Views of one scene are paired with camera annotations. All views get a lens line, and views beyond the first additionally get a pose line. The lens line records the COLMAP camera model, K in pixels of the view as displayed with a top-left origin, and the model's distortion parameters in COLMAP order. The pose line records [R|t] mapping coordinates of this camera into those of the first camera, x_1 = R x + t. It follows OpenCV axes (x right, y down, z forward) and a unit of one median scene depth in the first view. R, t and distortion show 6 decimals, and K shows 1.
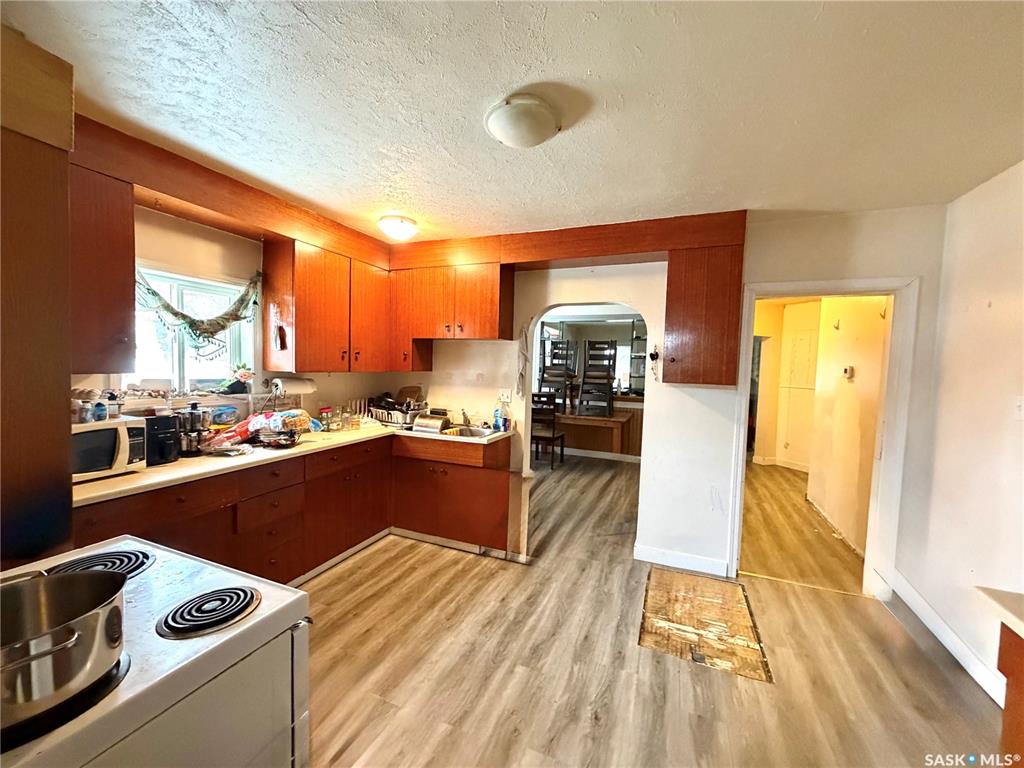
lens RADIAL K [[404.2, 0, 514.0], [0, 404.2, 385.1], [0, 0, 1]] dist [0.000860, 0.000863]
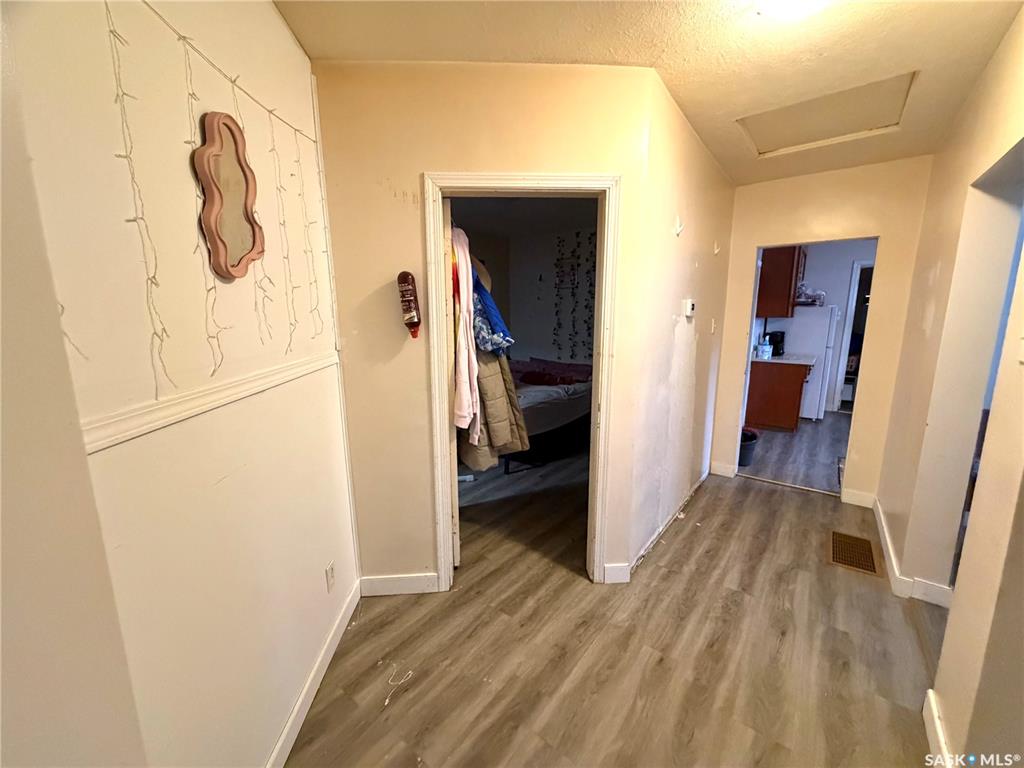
lens RADIAL K [[404.2, 0, 516.3], [0, 404.2, 387.0], [0, 0, 1]] dist [0.000860, 0.000863]
pose [[-0.962717, -0.075491, 0.259763, 1.139996], [-0.012319, 0.971510, 0.236679, -0.076386], [-0.270230, 0.224655, -0.936219, 2.203226]]
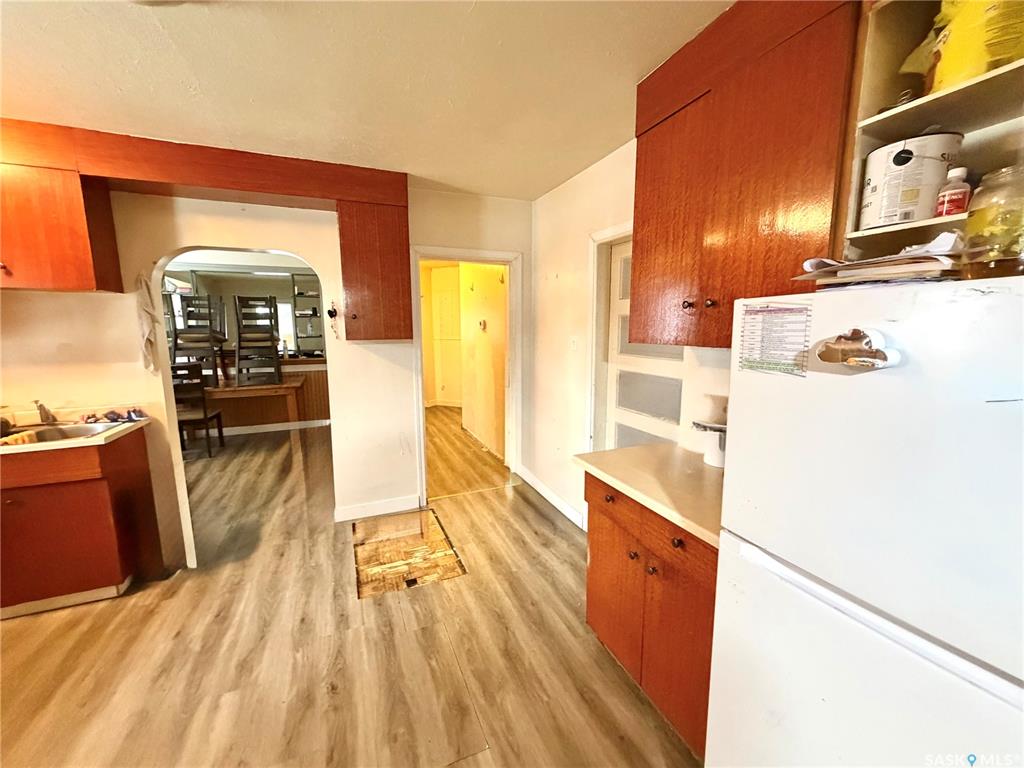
lens RADIAL K [[404.2, 0, 506.9], [0, 404.2, 384.5], [0, 0, 1]] dist [0.000860, 0.000863]
pose [[0.710653, -0.133367, 0.690786, -0.042263], [0.063663, 0.990030, 0.125647, 0.001113], [-0.700656, -0.045314, 0.712059, 0.025152]]
